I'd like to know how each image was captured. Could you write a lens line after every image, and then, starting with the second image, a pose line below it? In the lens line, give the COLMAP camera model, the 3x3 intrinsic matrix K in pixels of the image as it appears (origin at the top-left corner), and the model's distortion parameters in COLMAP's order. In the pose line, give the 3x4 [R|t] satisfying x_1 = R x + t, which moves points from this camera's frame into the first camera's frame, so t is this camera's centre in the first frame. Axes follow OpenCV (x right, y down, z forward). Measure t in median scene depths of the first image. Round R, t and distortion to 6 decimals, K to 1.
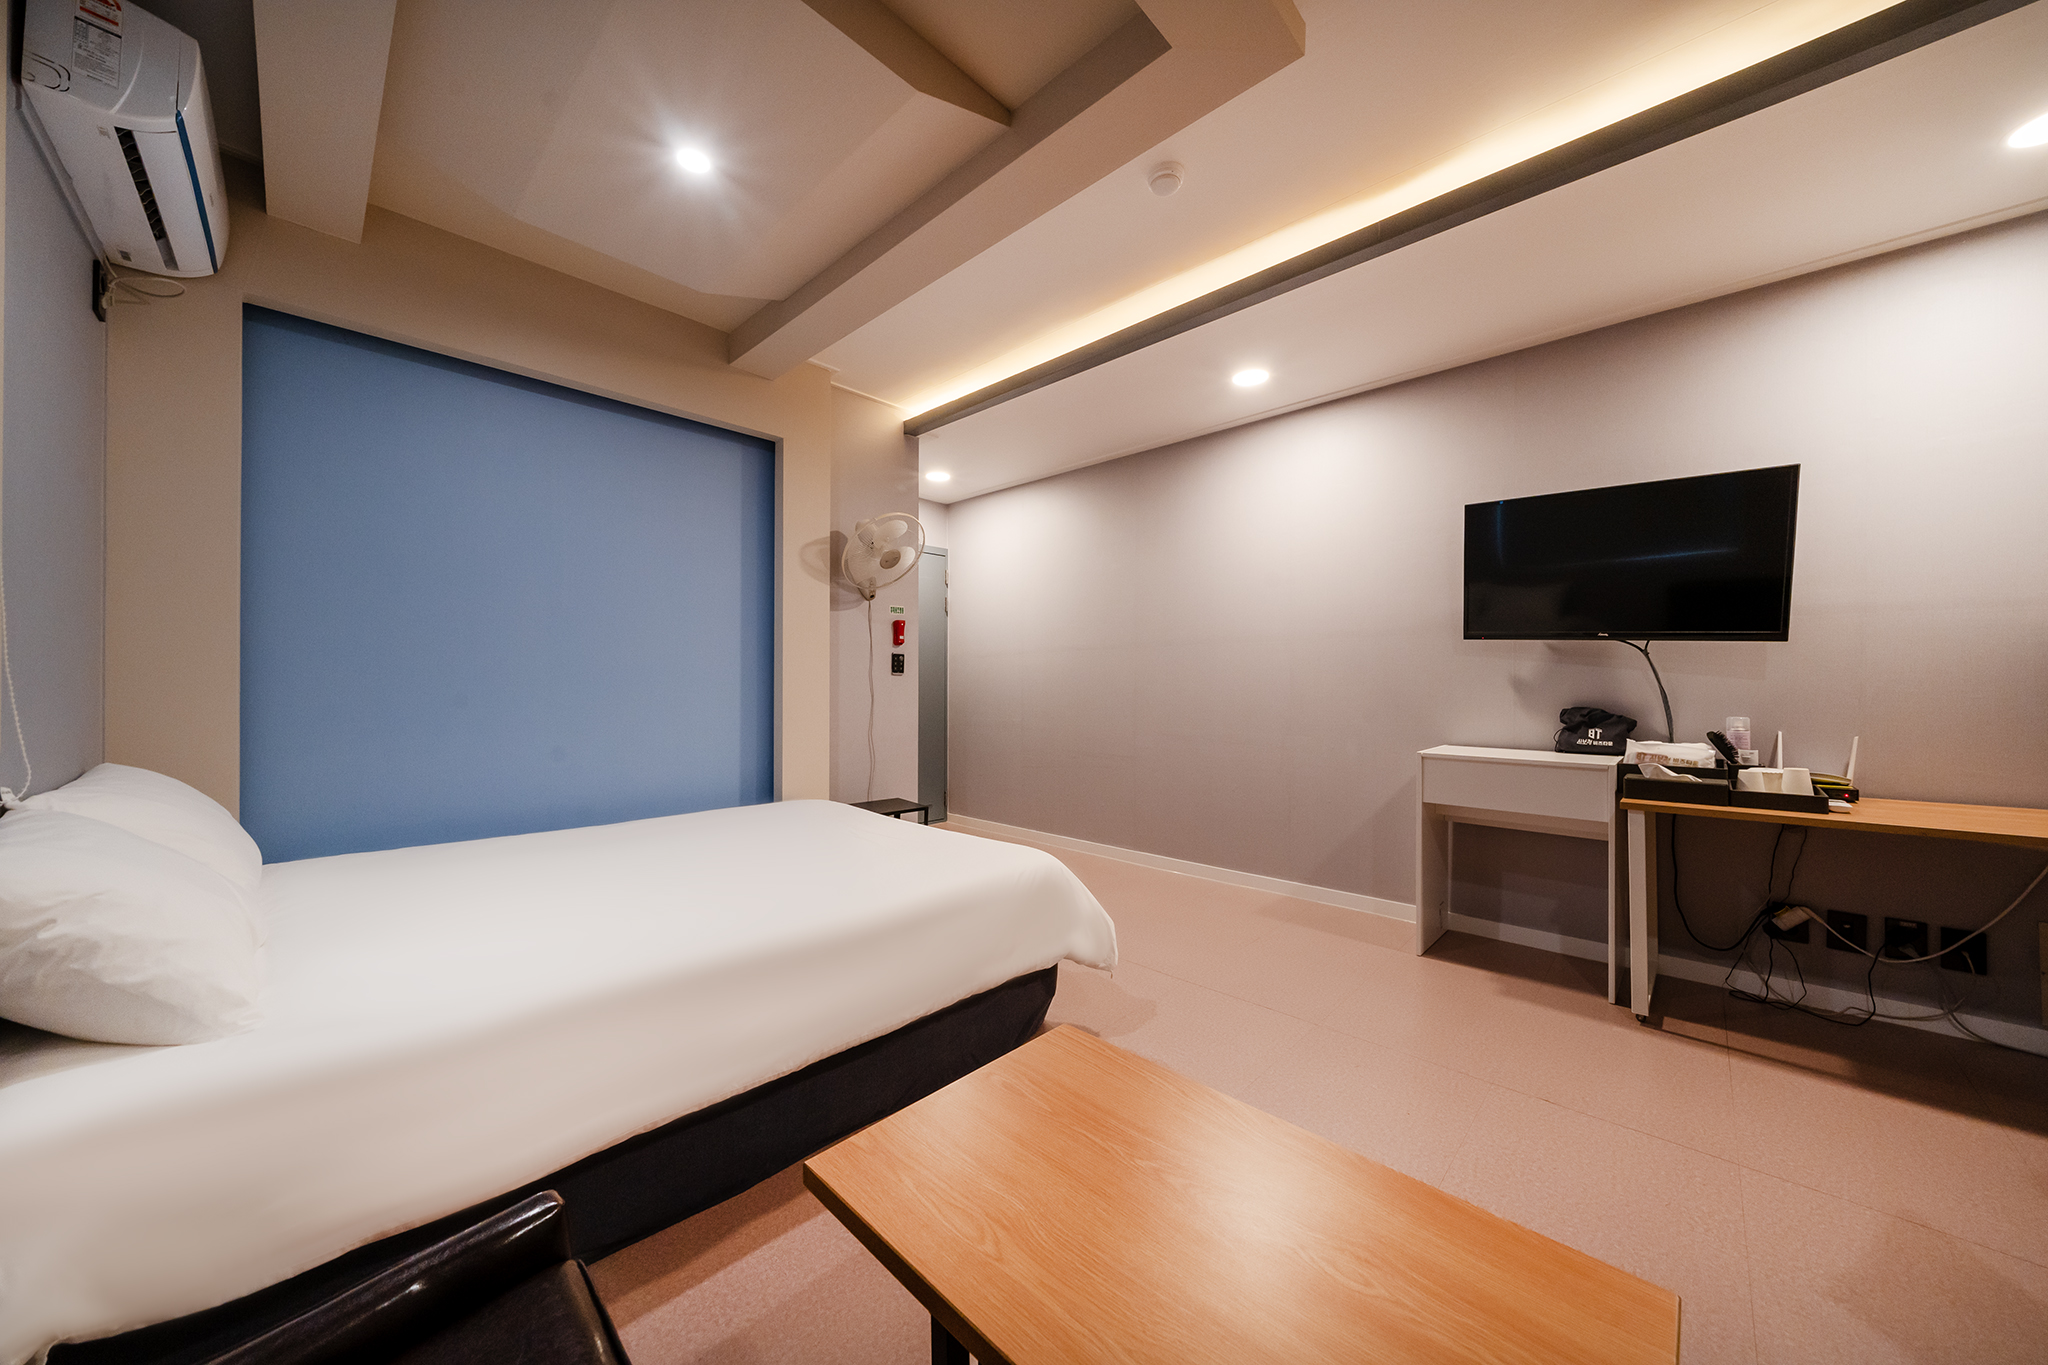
lens RADIAL K [[695.1, 0, 1029.1], [0, 695.1, 681.6], [0, 0, 1]] dist [-0.000783, -0.000128]
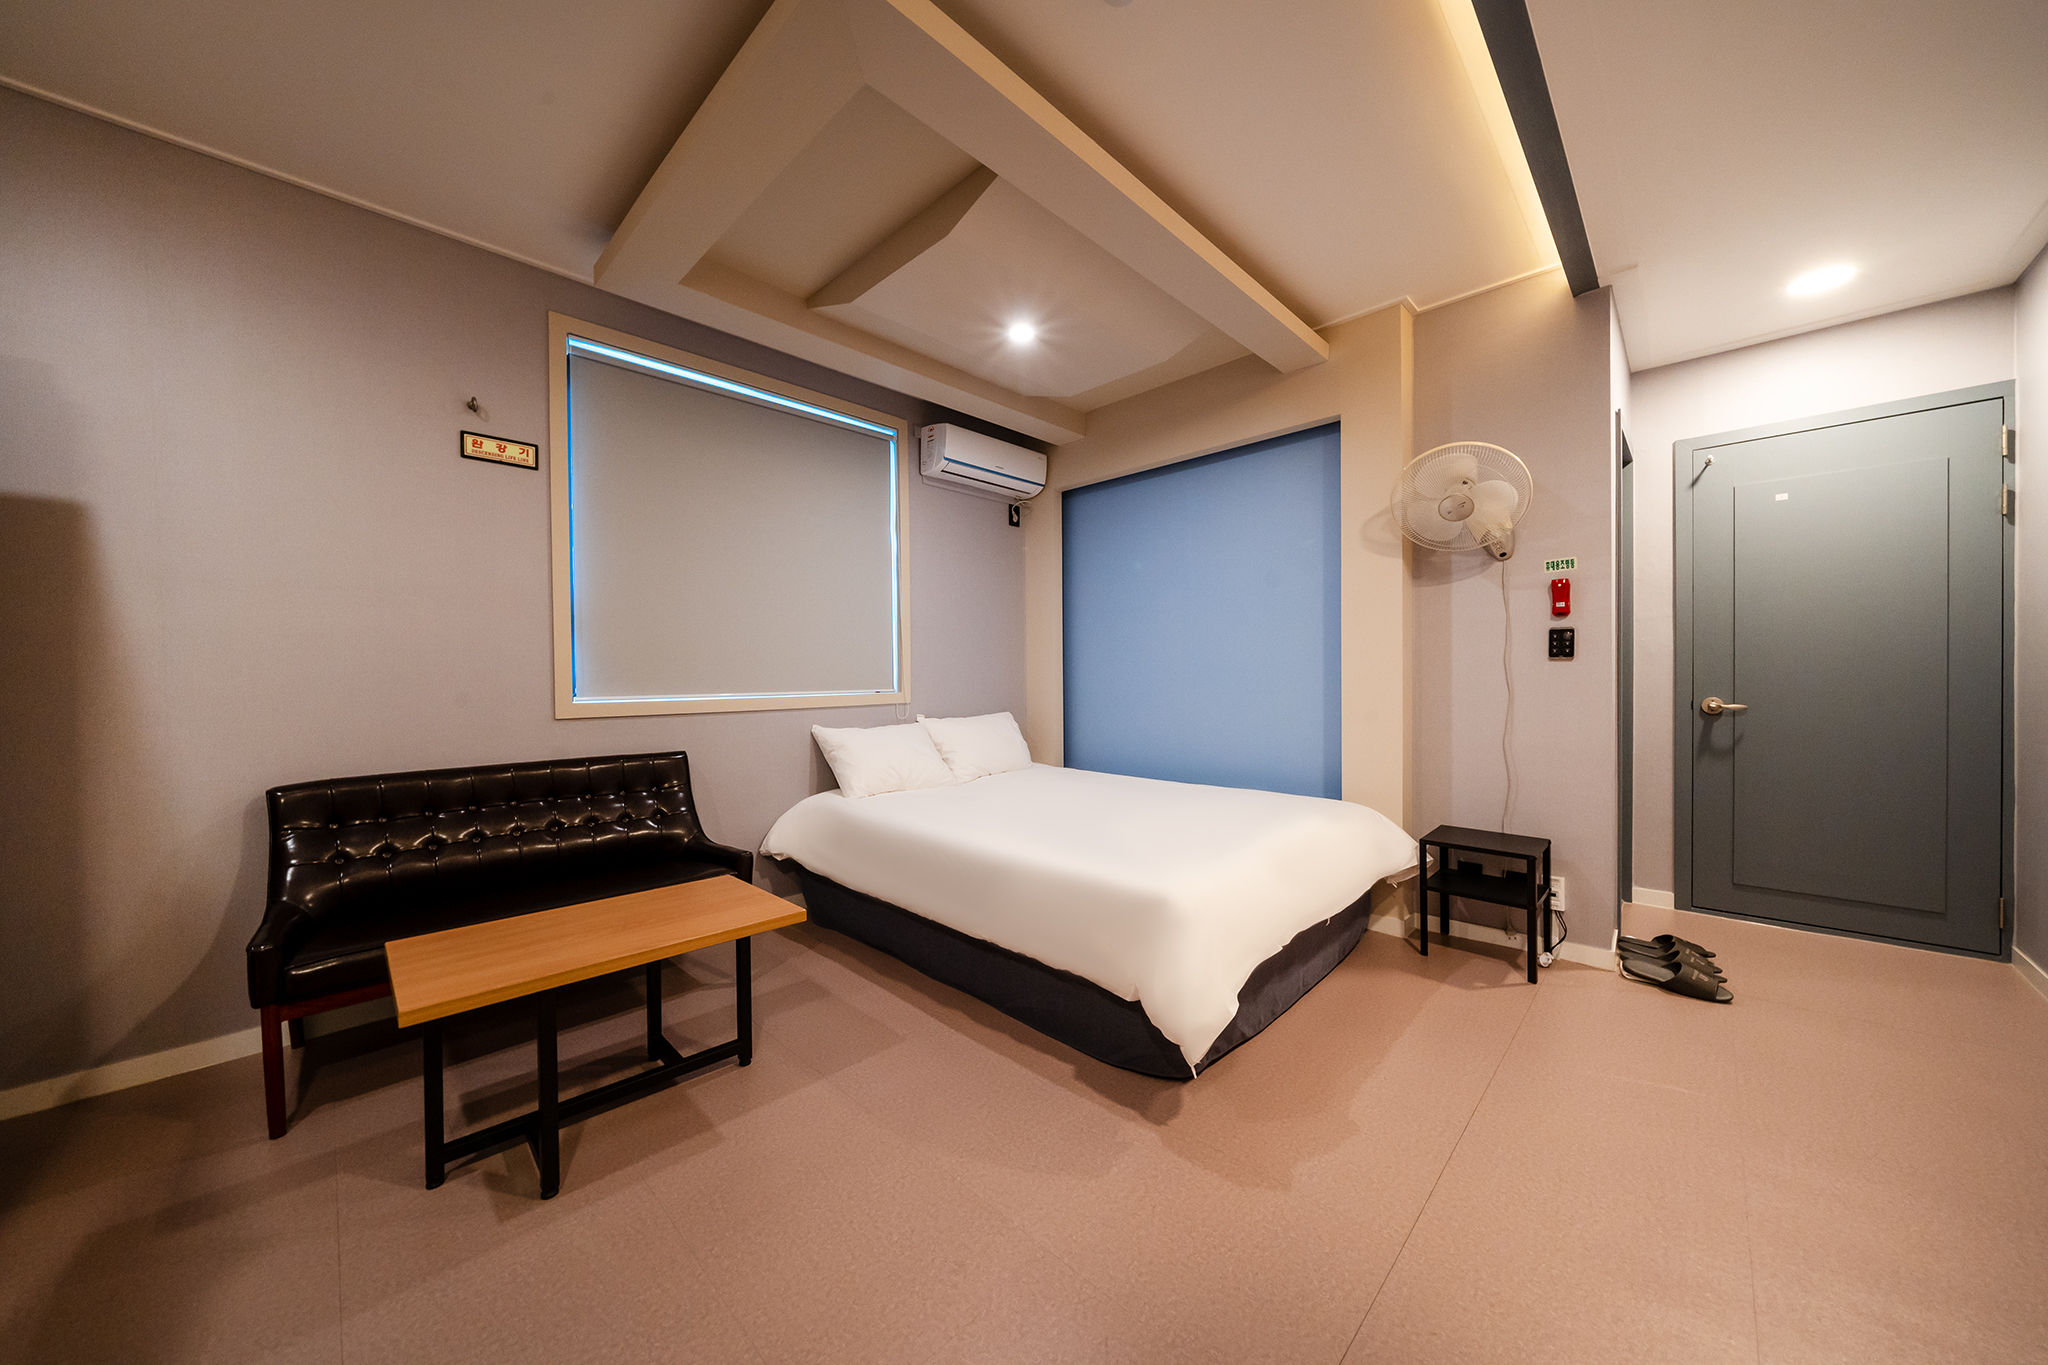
lens RADIAL K [[695.1, 0, 1035.6], [0, 695.1, 676.6], [0, 0, 1]] dist [-0.000783, -0.000128]
pose [[-0.003976, -0.005961, -0.999974, 0.521823], [0.008350, 0.999947, -0.005994, 0.006763], [0.999957, -0.008373, -0.003926, 0.517630]]
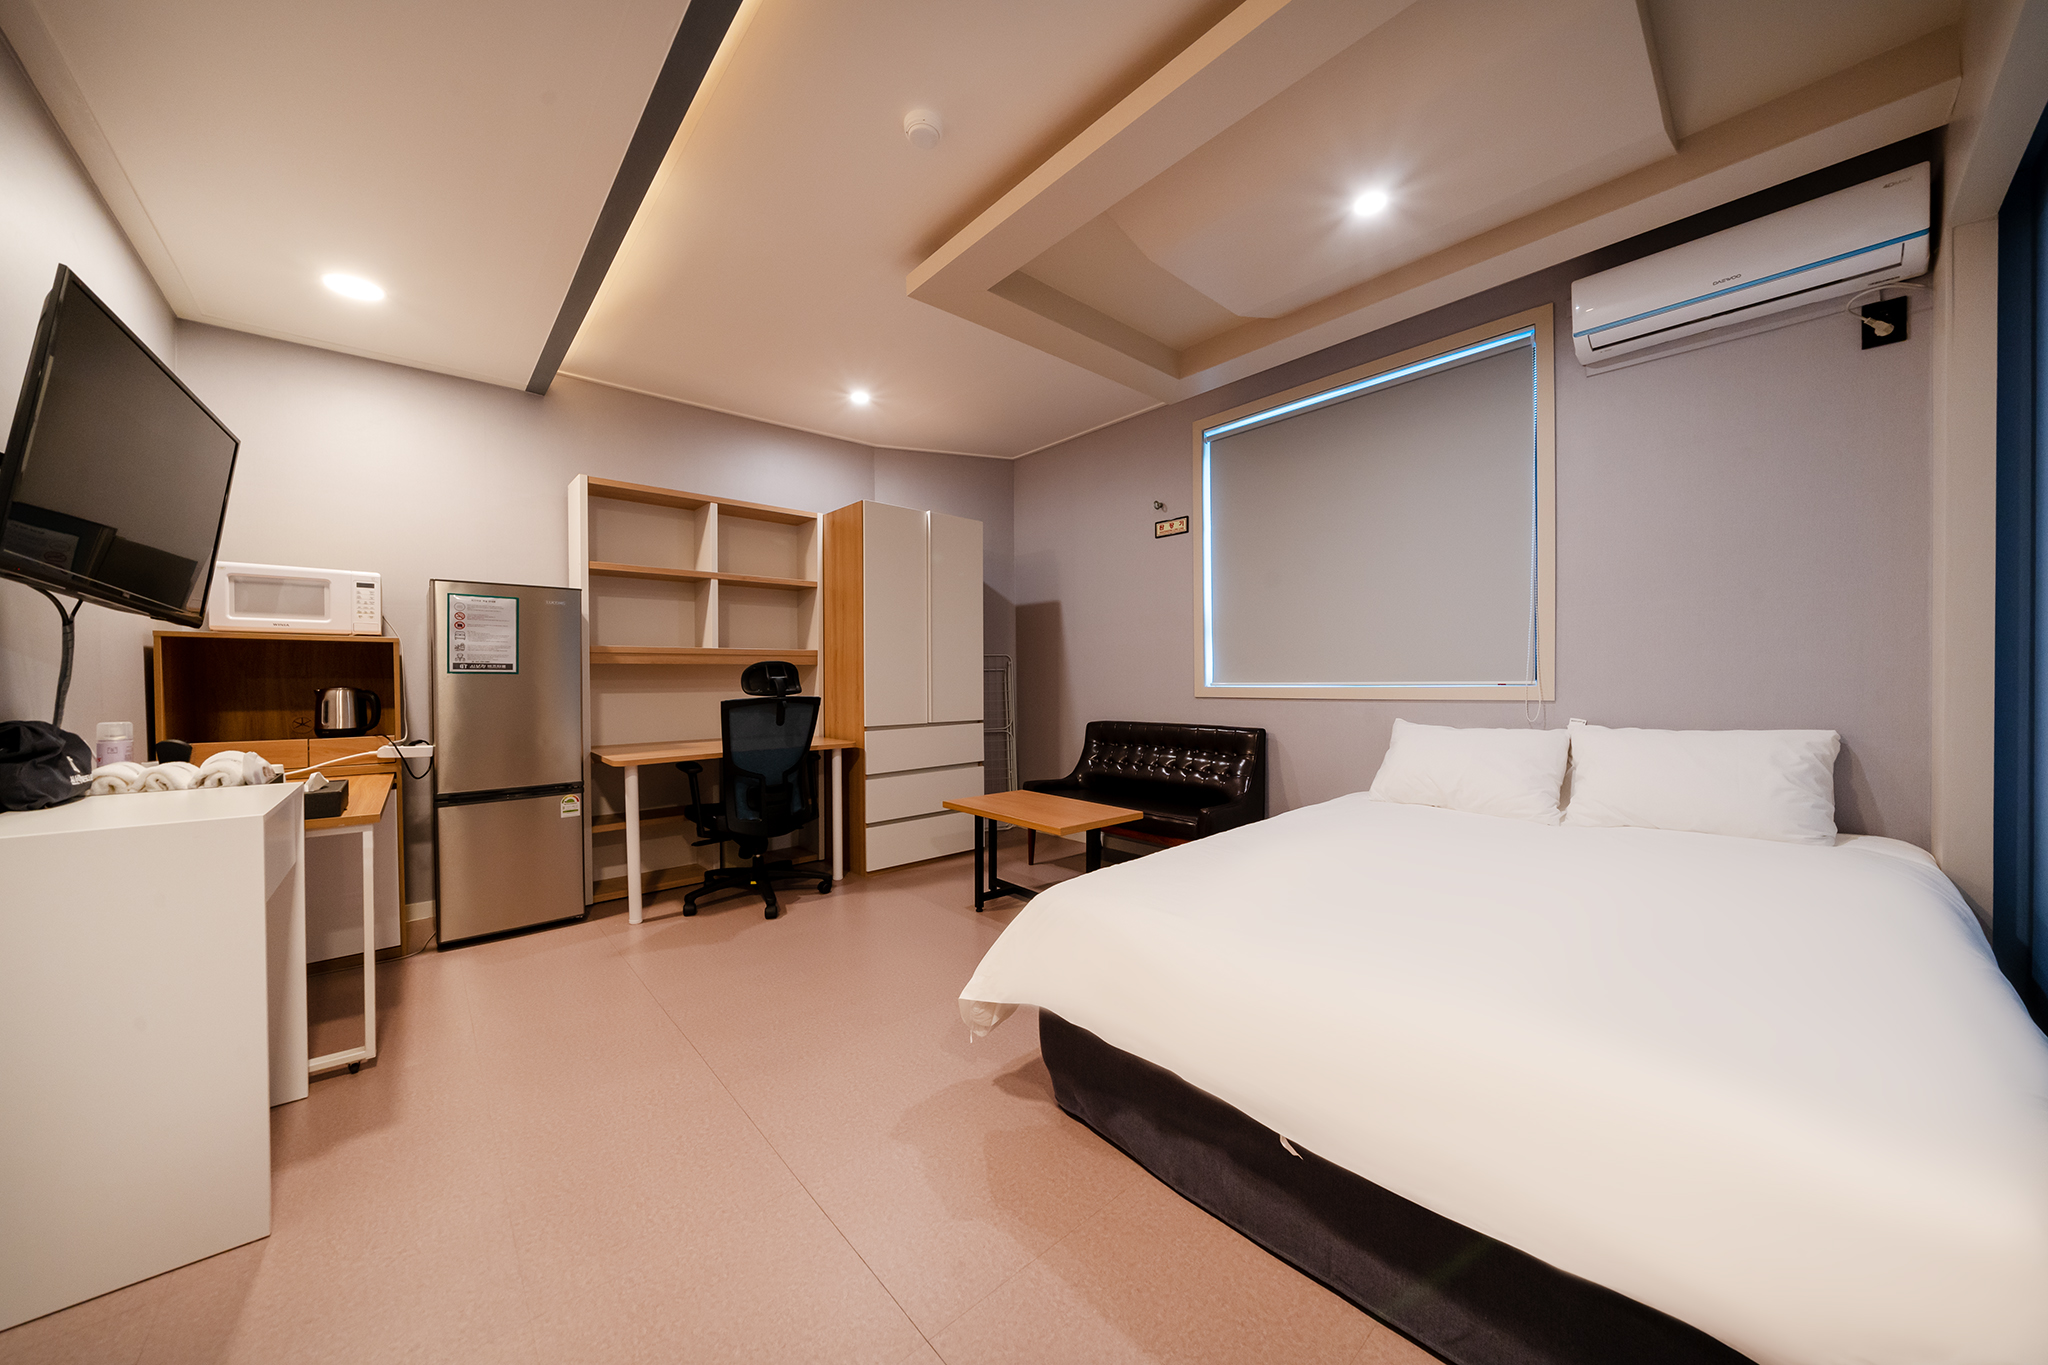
lens RADIAL K [[695.1, 0, 1029.5], [0, 695.1, 684.0], [0, 0, 1]] dist [-0.000783, -0.000128]
pose [[-0.997695, 0.008305, 0.067342, 0.003754], [0.009272, 0.999858, 0.014054, 0.005159], [-0.067216, 0.014646, -0.997631, 1.087747]]
